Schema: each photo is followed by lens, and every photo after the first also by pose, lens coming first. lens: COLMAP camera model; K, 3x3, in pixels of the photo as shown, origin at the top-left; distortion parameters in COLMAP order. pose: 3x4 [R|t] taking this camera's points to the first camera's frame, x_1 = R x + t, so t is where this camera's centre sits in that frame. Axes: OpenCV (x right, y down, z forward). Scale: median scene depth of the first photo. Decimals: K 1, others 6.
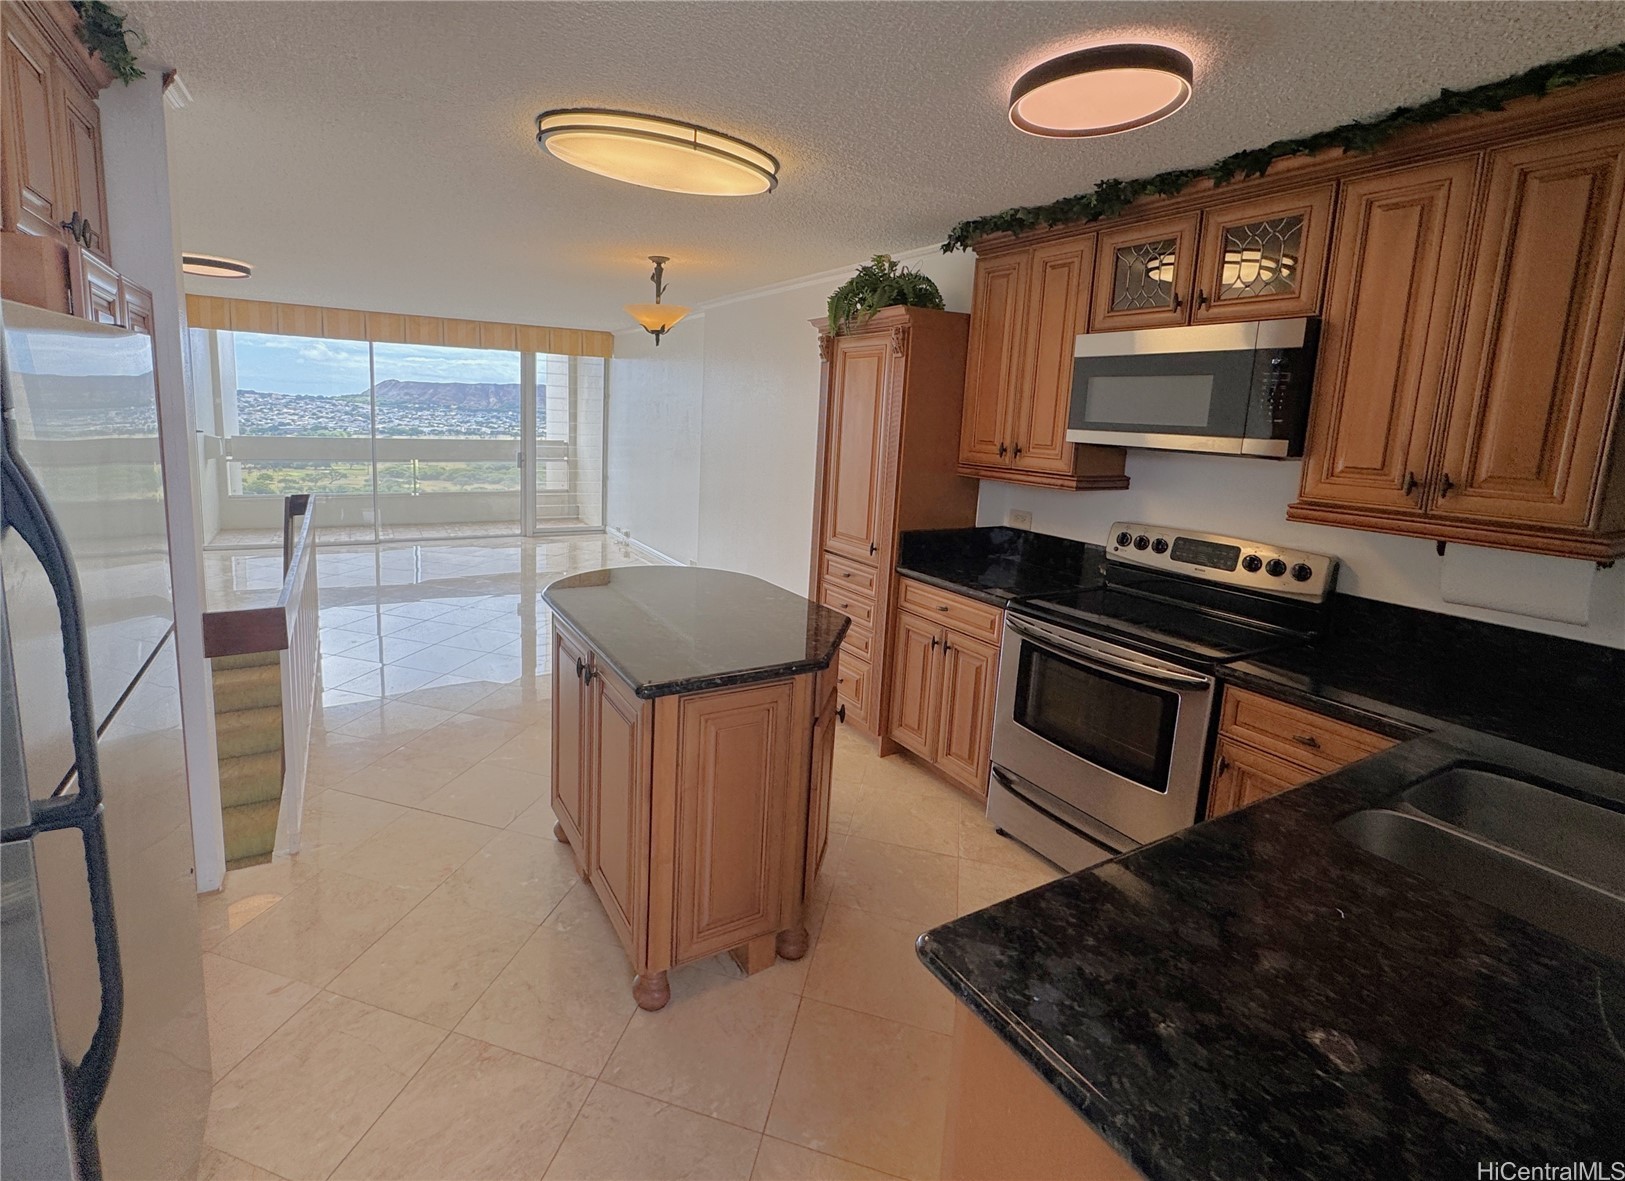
lens RADIAL K [[736.8, 0, 747.4], [0, 736.8, 511.9], [0, 0, 1]] dist [-0.000418, 0.000579]
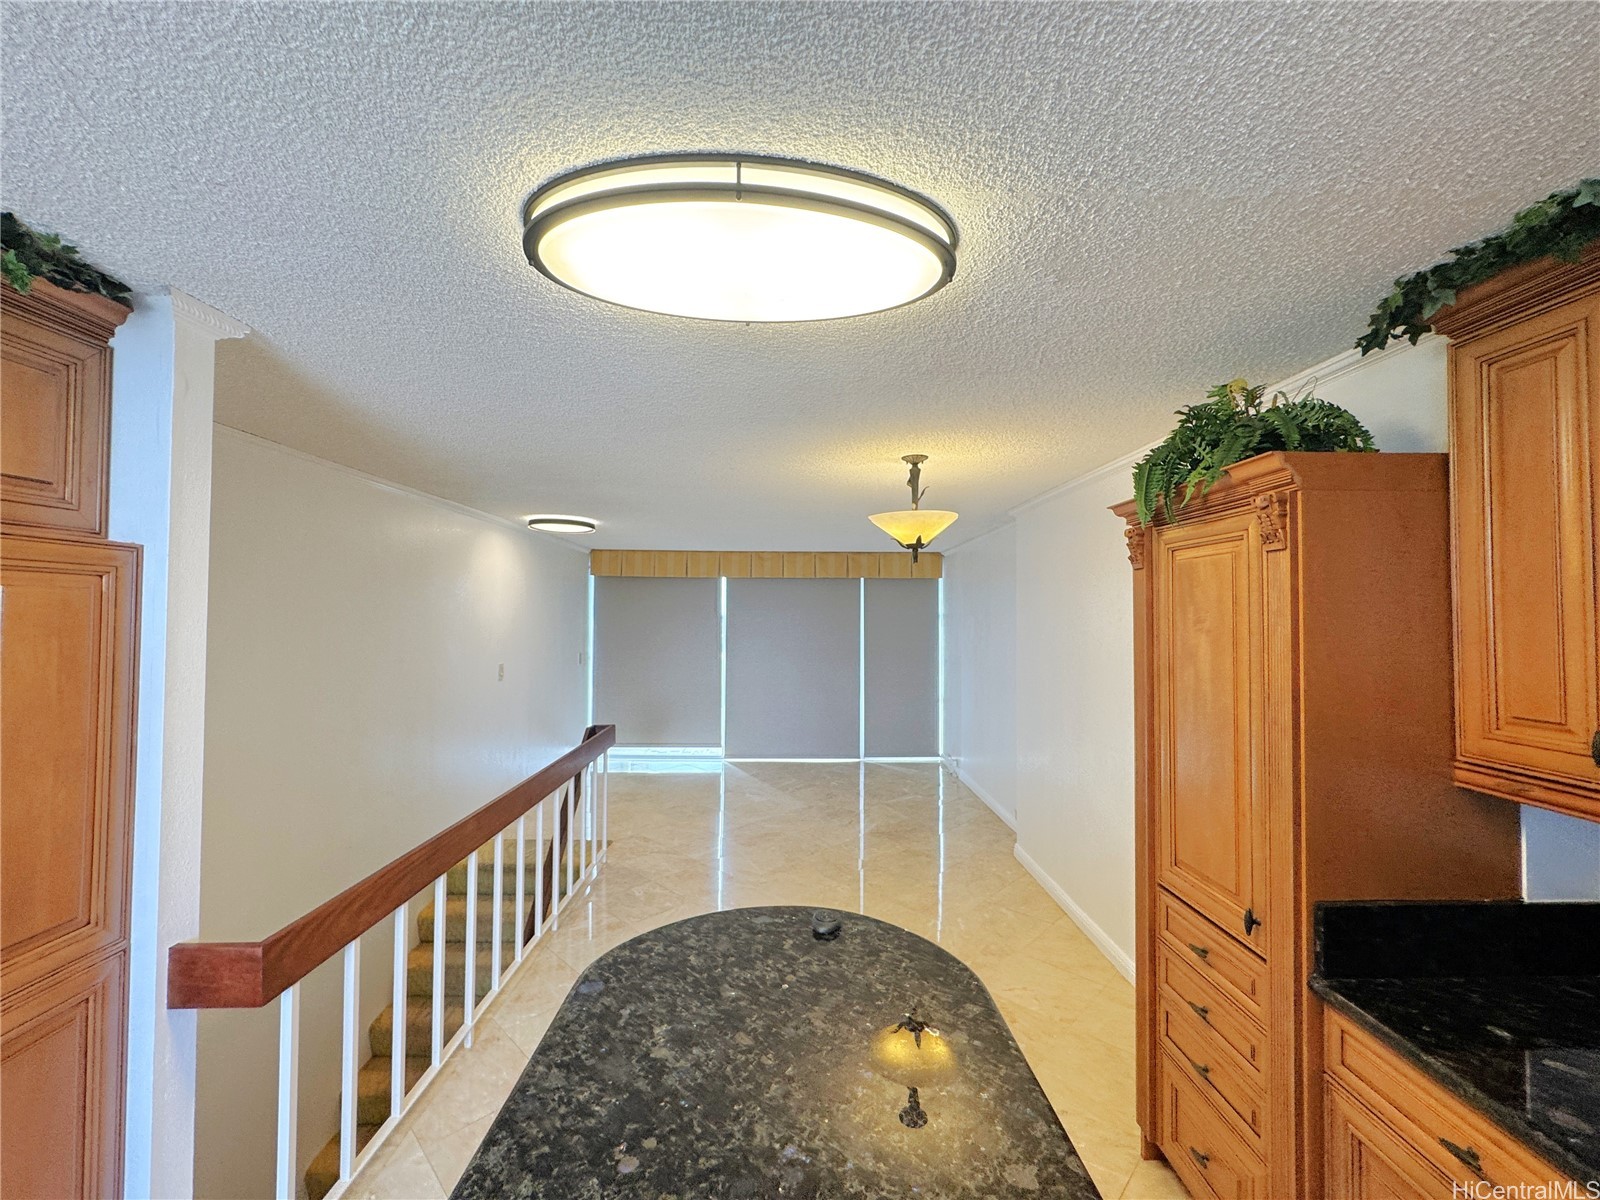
lens RADIAL K [[643.7, 0, 802.9], [0, 643.7, 596.8], [0, 0, 1]] dist [-0.000873, -0.000490]
pose [[0.887607, -0.048725, -0.458018, 0.109352], [-0.033187, 0.985039, -0.169106, -0.085383], [0.459405, 0.165299, 0.872710, 0.431039]]
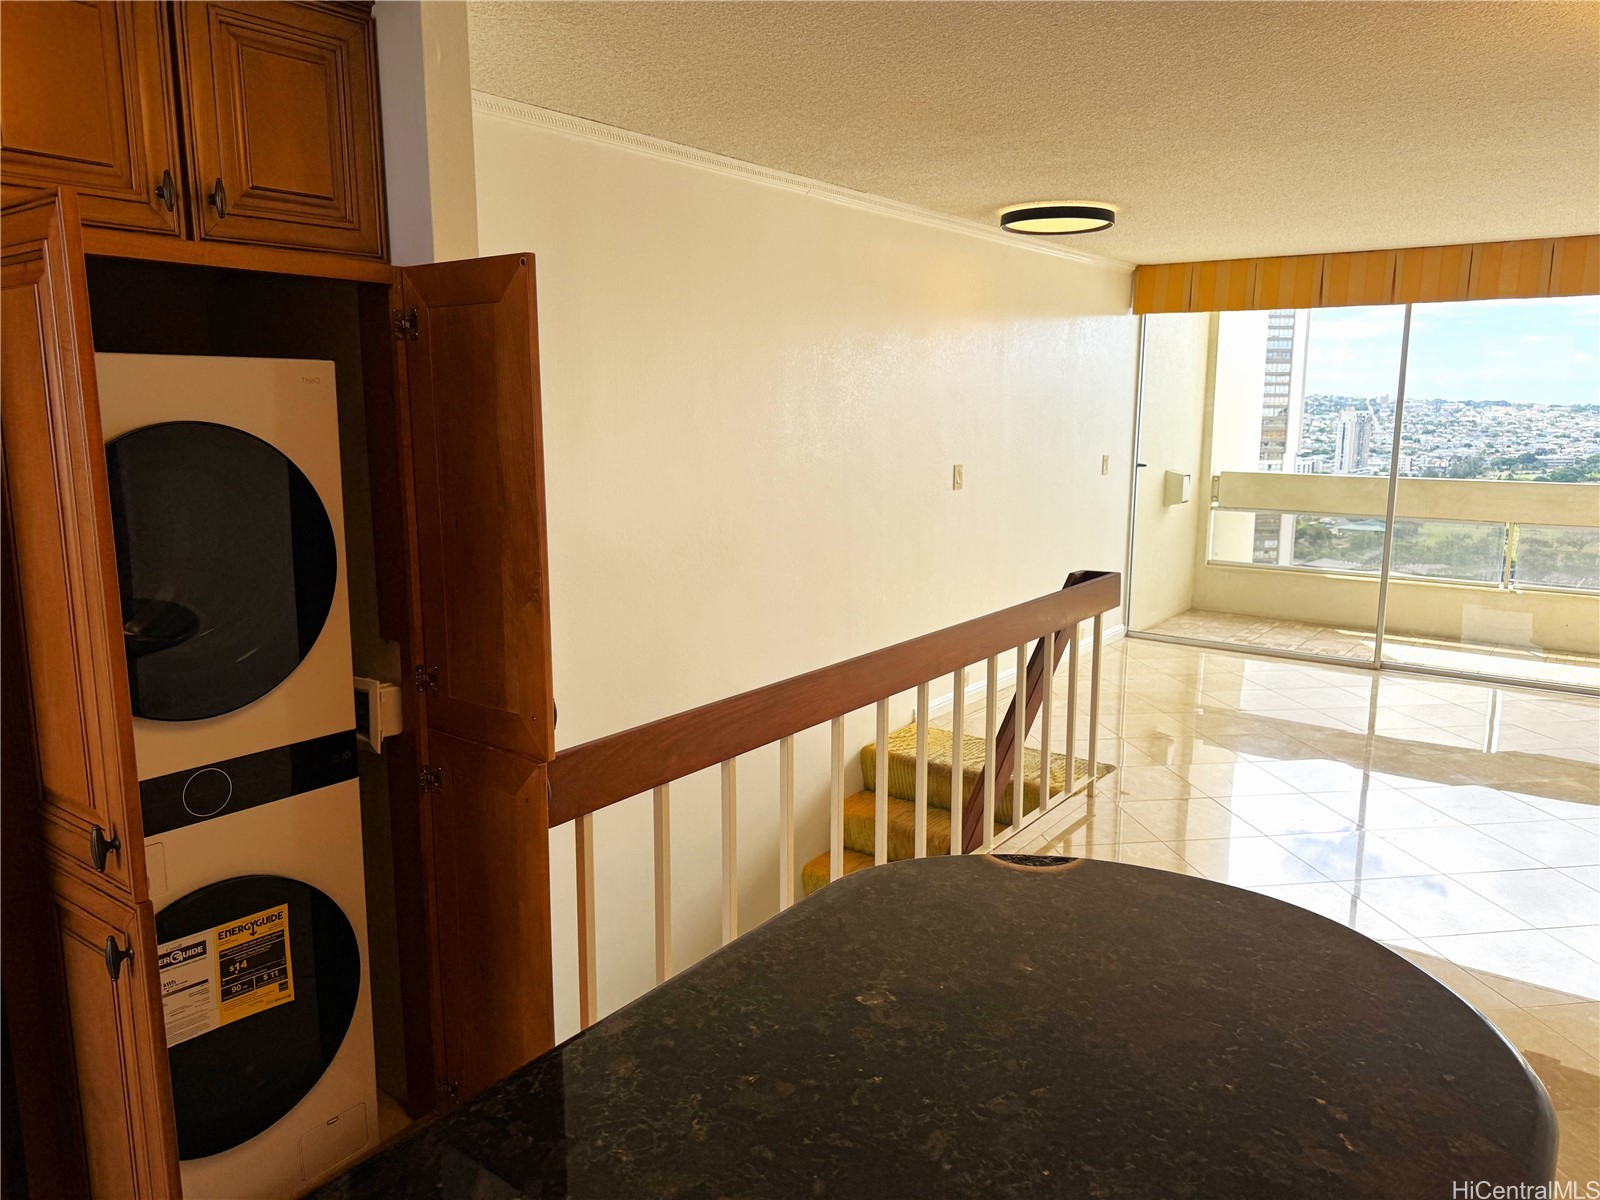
lens RADIAL K [[1137.0, 0, 787.2], [0, 1137.0, 586.0], [0, 0, 1]] dist [0.008184, -0.005810]
pose [[0.415634, 0.105112, -0.903438, 0.194921], [-0.106280, 0.992108, 0.066534, -0.066663], [0.903301, 0.068364, 0.423525, 0.527515]]
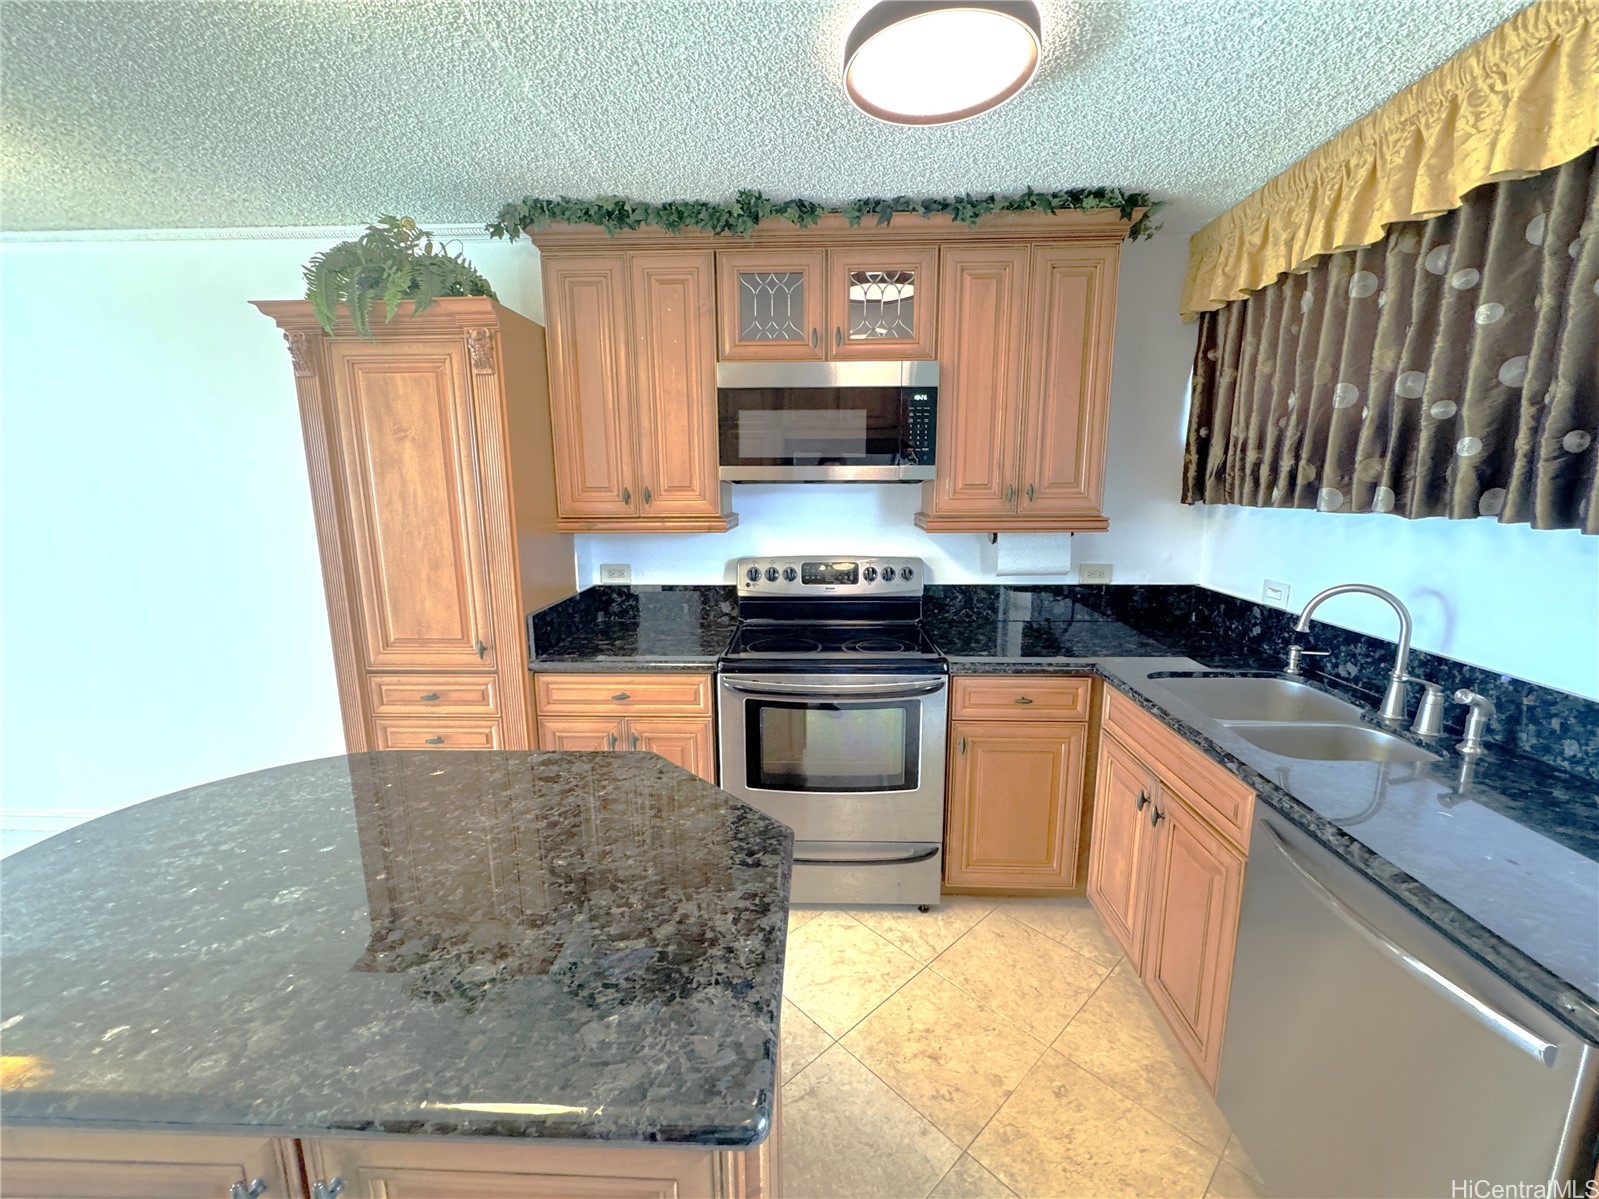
lens RADIAL K [[643.3, 0, 792.6], [0, 643.3, 595.5], [0, 0, 1]] dist [-0.000873, -0.000490]
pose [[0.506504, -0.199283, 0.838892, -0.188525], [0.145014, 0.978754, 0.144952, -0.047880], [-0.849956, 0.048232, 0.524642, 0.413321]]
